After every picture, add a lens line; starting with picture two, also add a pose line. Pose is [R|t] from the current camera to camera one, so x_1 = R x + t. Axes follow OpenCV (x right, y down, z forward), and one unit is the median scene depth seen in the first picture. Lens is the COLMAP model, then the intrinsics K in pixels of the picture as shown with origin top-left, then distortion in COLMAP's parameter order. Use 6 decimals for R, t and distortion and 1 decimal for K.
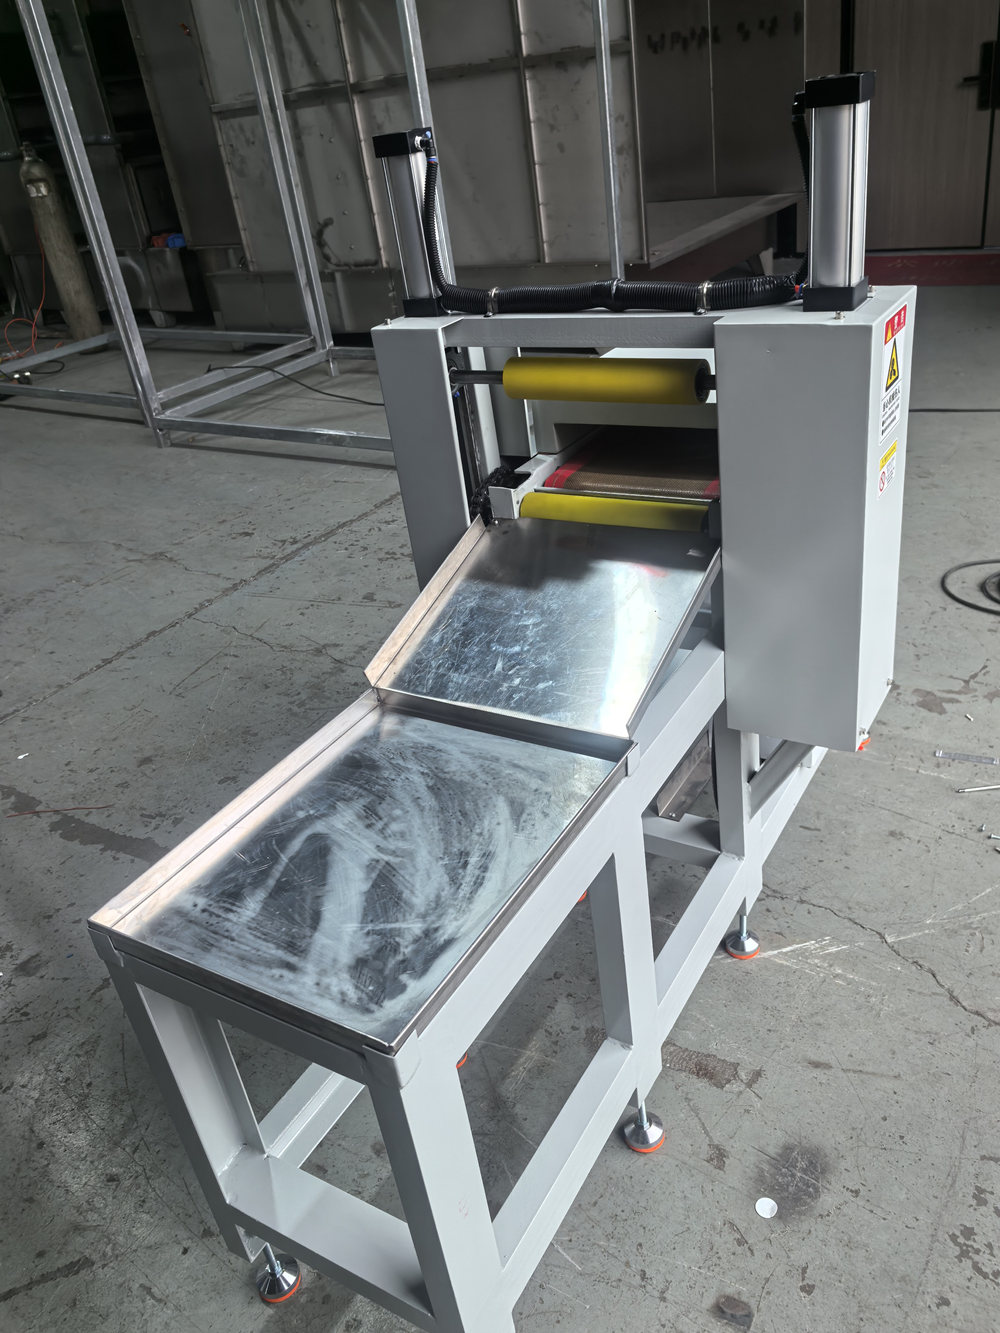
lens RADIAL K [[1048.9, 0, 520.0], [0, 1048.9, 684.4], [0, 0, 1]] dist [0.036242, -0.054122]
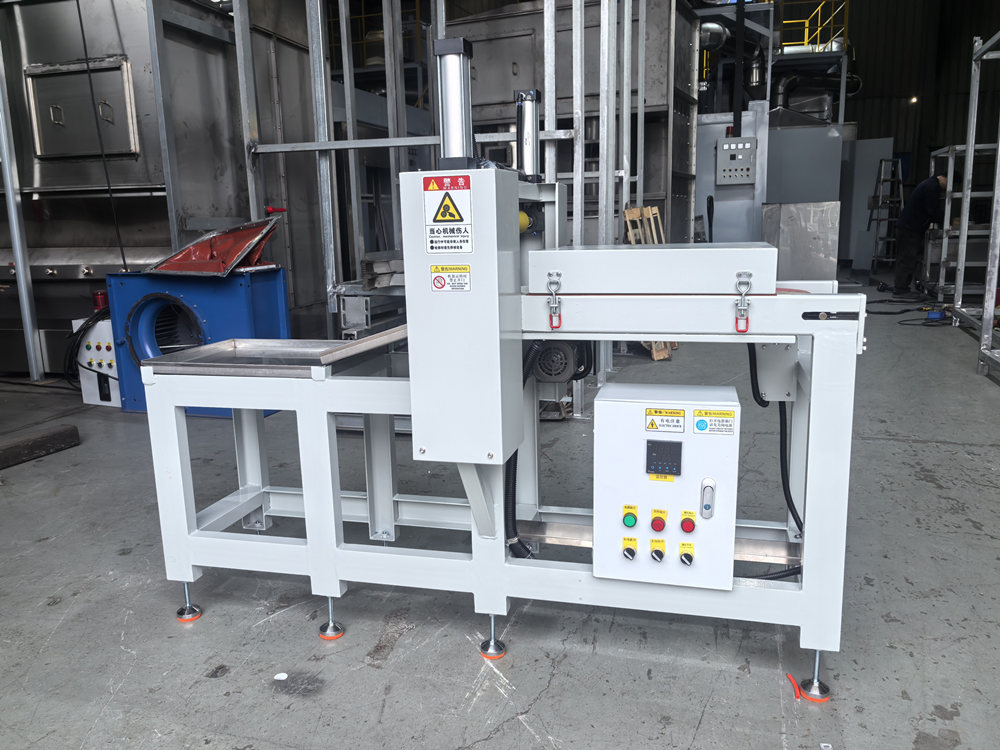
lens RADIAL K [[786.8, 0, 500.0], [0, 786.8, 375.0], [0, 0, 1]] dist [0.036242, -0.054122]
pose [[0.274122, 0.299681, -0.913810, 0.983878], [-0.494243, 0.859020, 0.133451, -0.184163], [0.824974, 0.415062, 0.383591, 0.454621]]
